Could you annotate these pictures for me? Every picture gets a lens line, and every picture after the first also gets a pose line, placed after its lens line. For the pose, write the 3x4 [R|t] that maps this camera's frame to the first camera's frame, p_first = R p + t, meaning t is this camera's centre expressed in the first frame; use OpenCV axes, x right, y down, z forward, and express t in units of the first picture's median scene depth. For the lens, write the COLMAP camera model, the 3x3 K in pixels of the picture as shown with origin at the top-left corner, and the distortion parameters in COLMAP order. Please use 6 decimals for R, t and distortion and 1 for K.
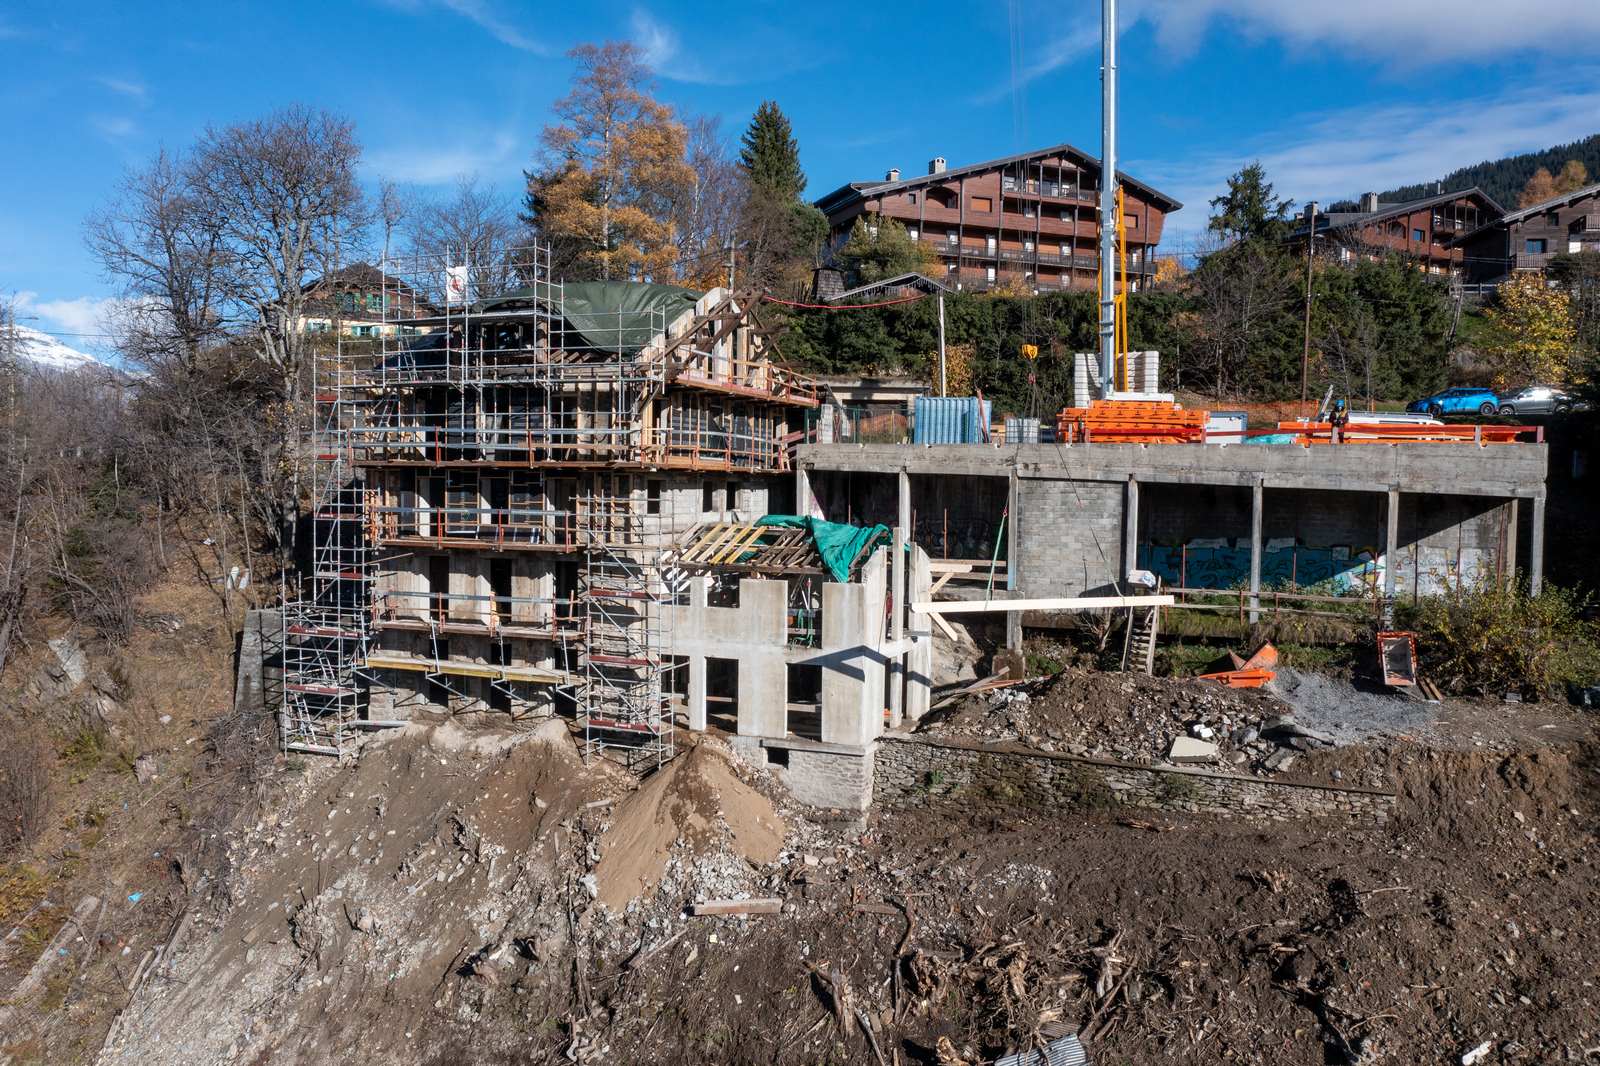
lens RADIAL K [[1253.4, 0, 795.6], [0, 1253.4, 529.4], [0, 0, 1]] dist [-0.024513, 0.001130]
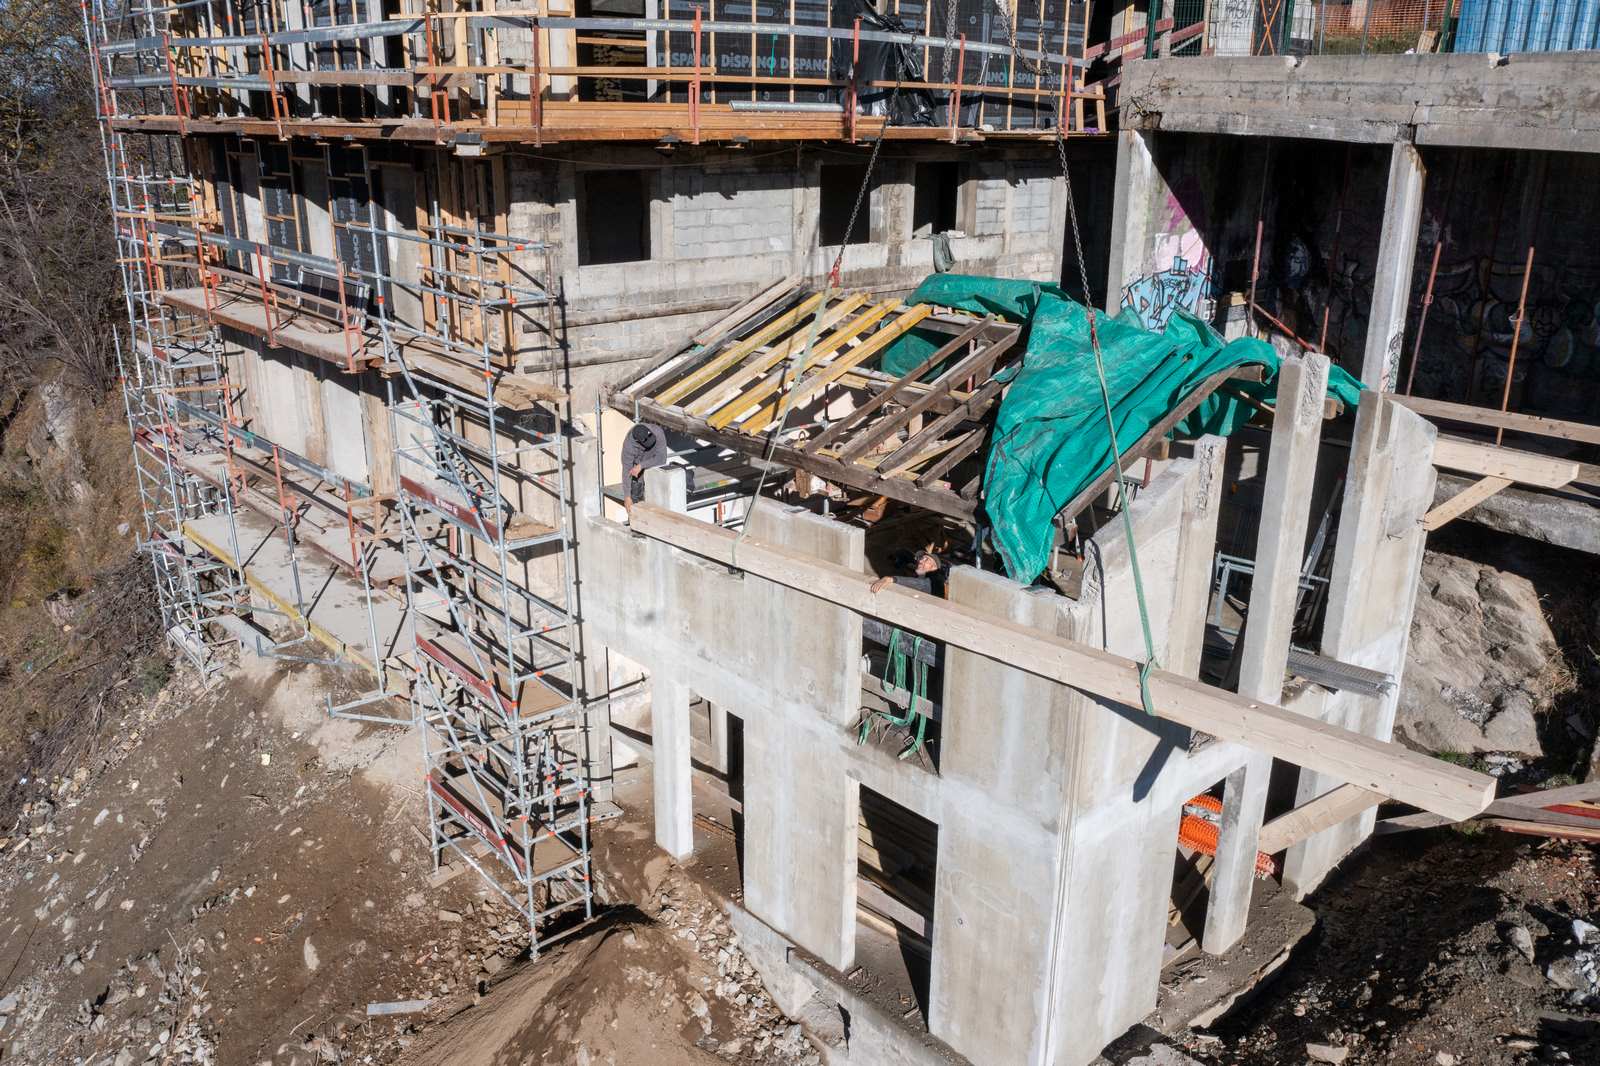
lens RADIAL K [[1253.4, 0, 798.6], [0, 1253.4, 532.2], [0, 0, 1]] dist [-0.024513, 0.001130]
pose [[0.907150, 0.129478, -0.400392, 0.095558], [-0.011921, 0.959012, 0.283115, -0.042228], [0.420638, -0.252055, 0.871511, 0.683057]]
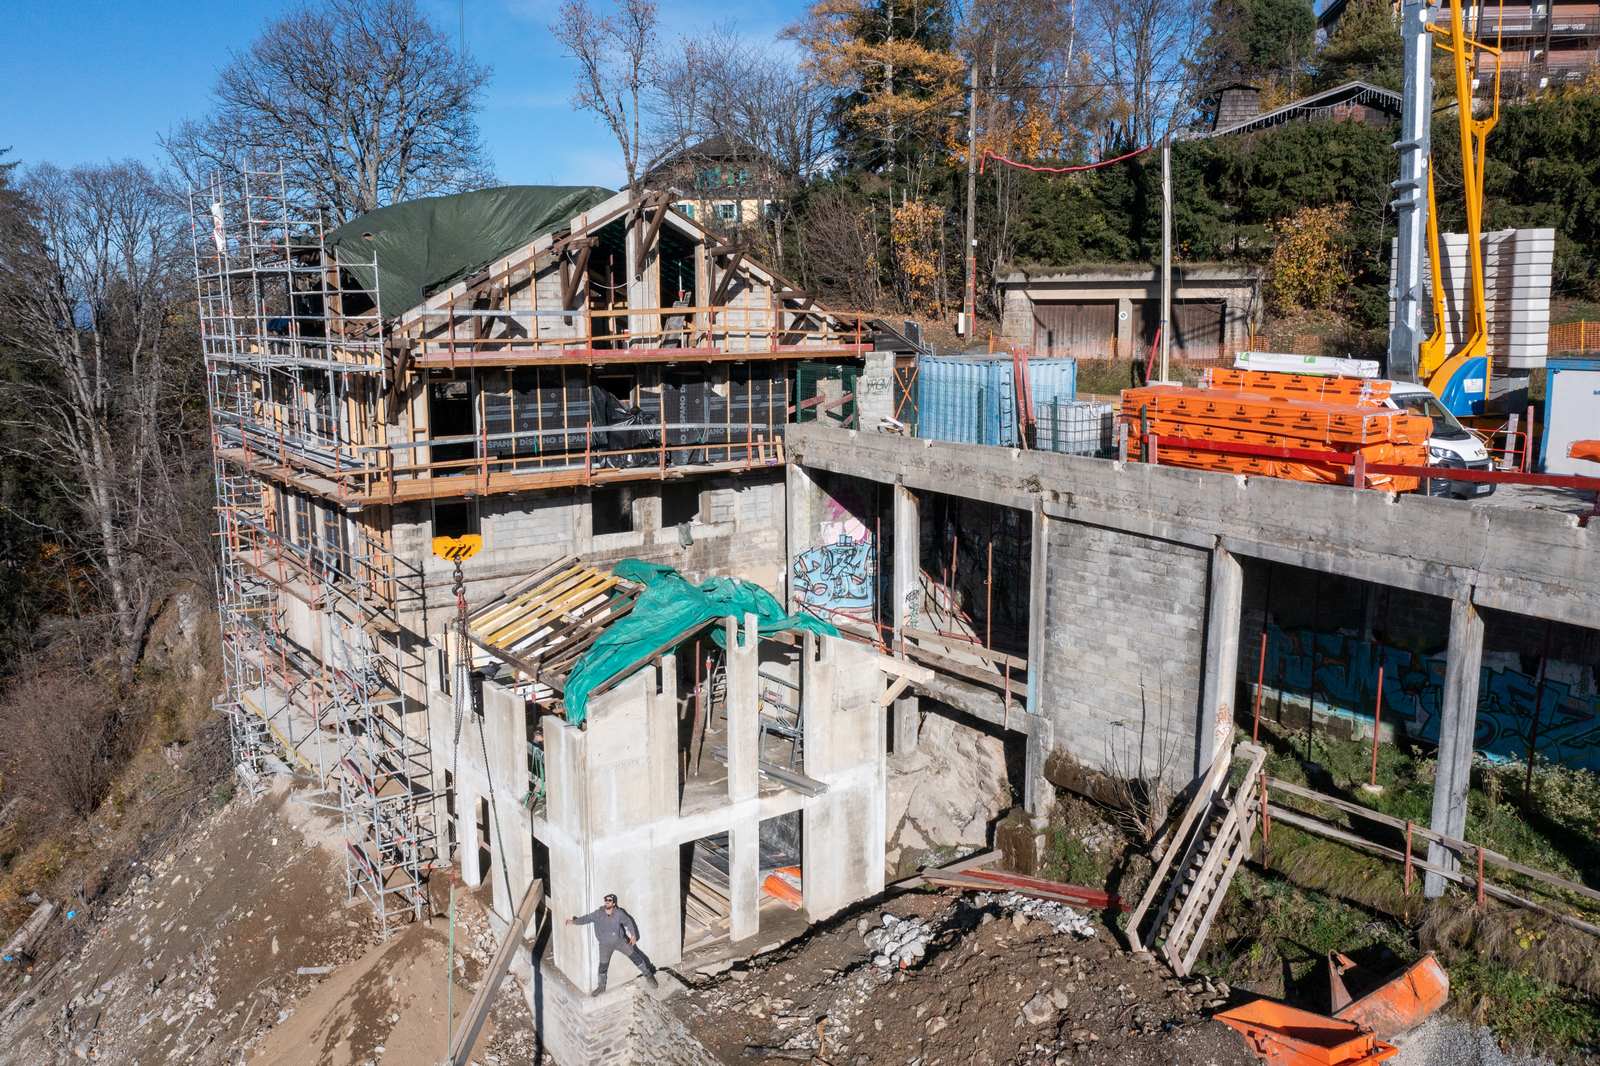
lens RADIAL K [[1253.4, 0, 796.8], [0, 1253.4, 532.3], [0, 0, 1]] dist [-0.024513, 0.001130]
pose [[0.859157, 0.070904, -0.506777, 0.390452], [-0.001223, 0.990635, 0.136529, -0.116922], [0.511711, -0.116680, 0.851198, 0.520628]]
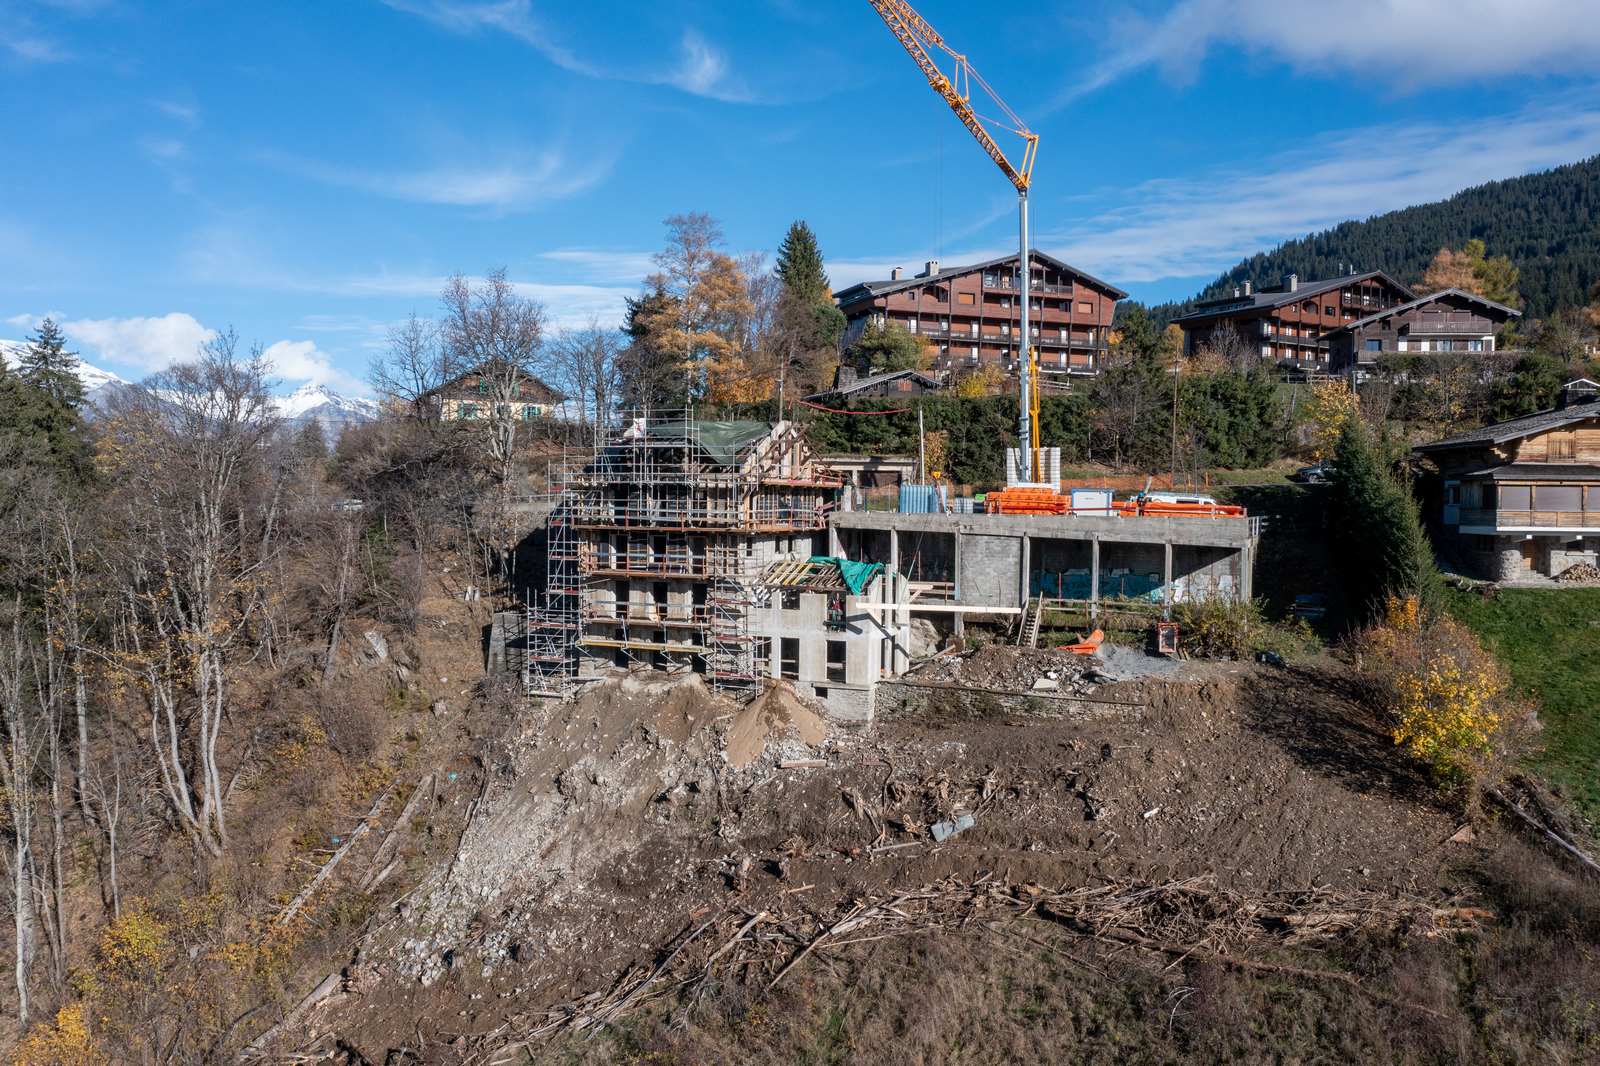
lens RADIAL K [[1253.4, 0, 794.0], [0, 1253.4, 529.2], [0, 0, 1]] dist [-0.024513, 0.001130]
pose [[0.999903, -0.002209, -0.013760, -0.026873], [0.002042, 0.999924, -0.012121, -0.029516], [0.013785, 0.012091, 0.999832, -0.758023]]
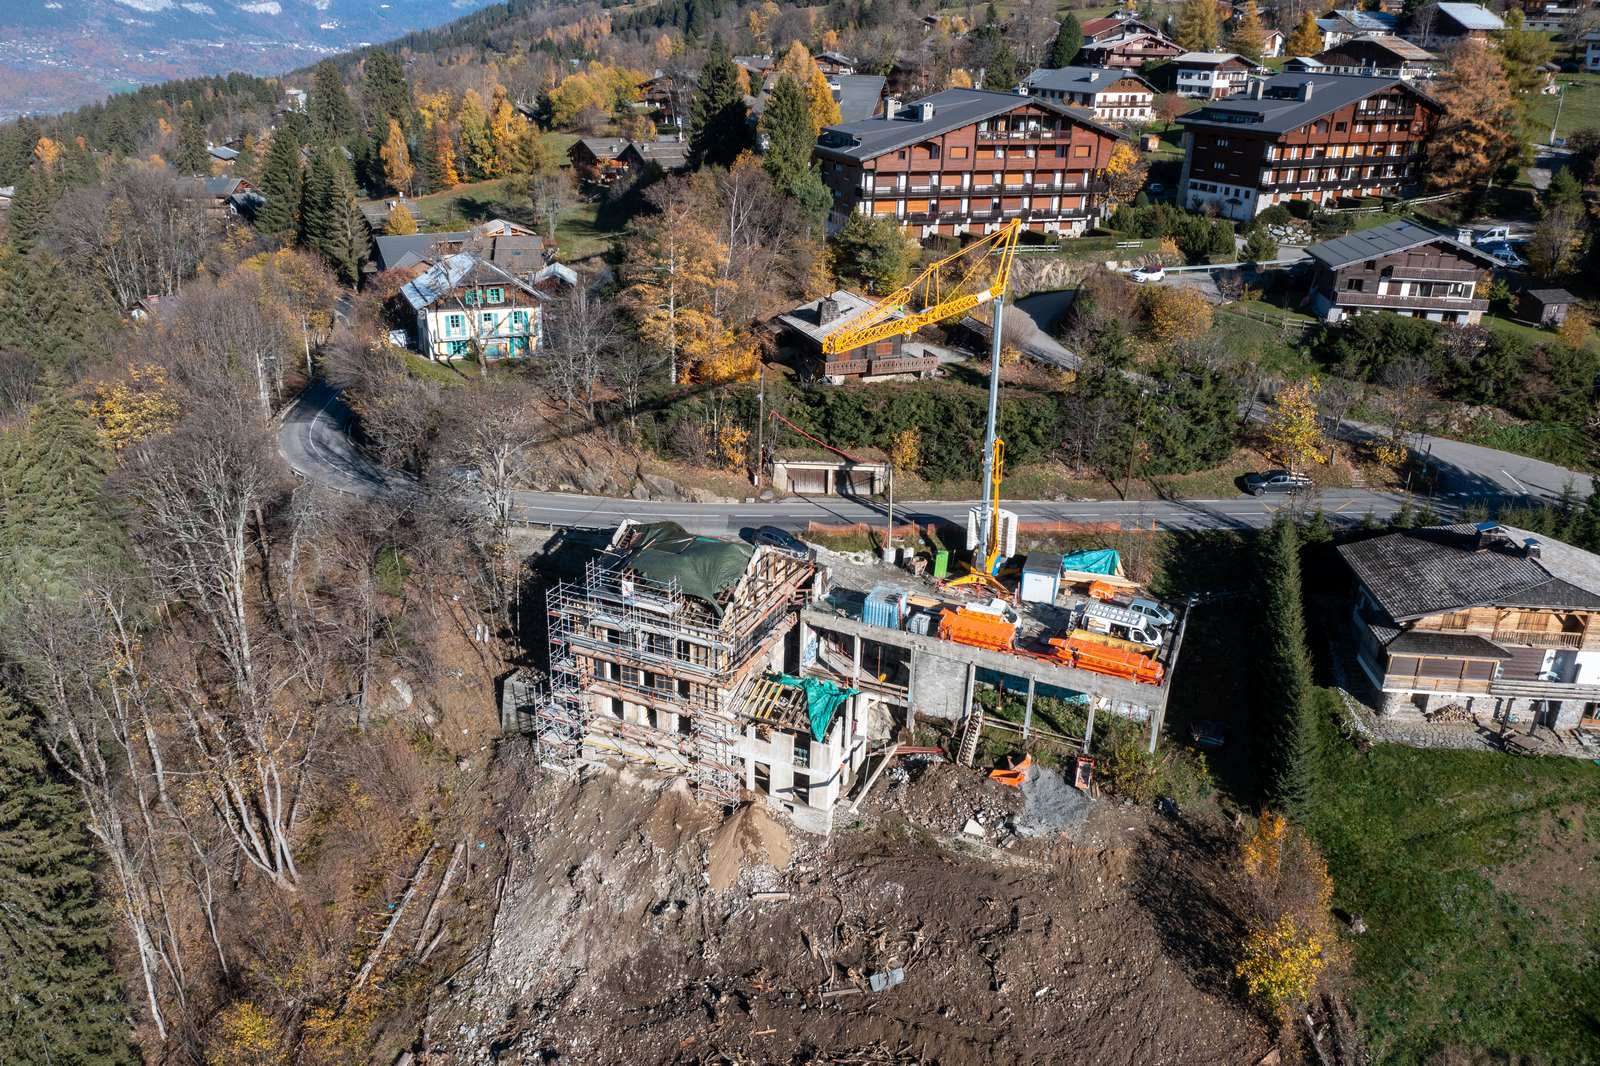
lens RADIAL K [[1253.4, 0, 794.6], [0, 1253.4, 530.5], [0, 0, 1]] dist [-0.024513, 0.001130]
pose [[0.999846, 0.016339, -0.006390, 0.002071], [-0.013069, 0.936621, 0.350099, -0.952339], [0.011705, -0.349962, 0.936691, -0.789125]]
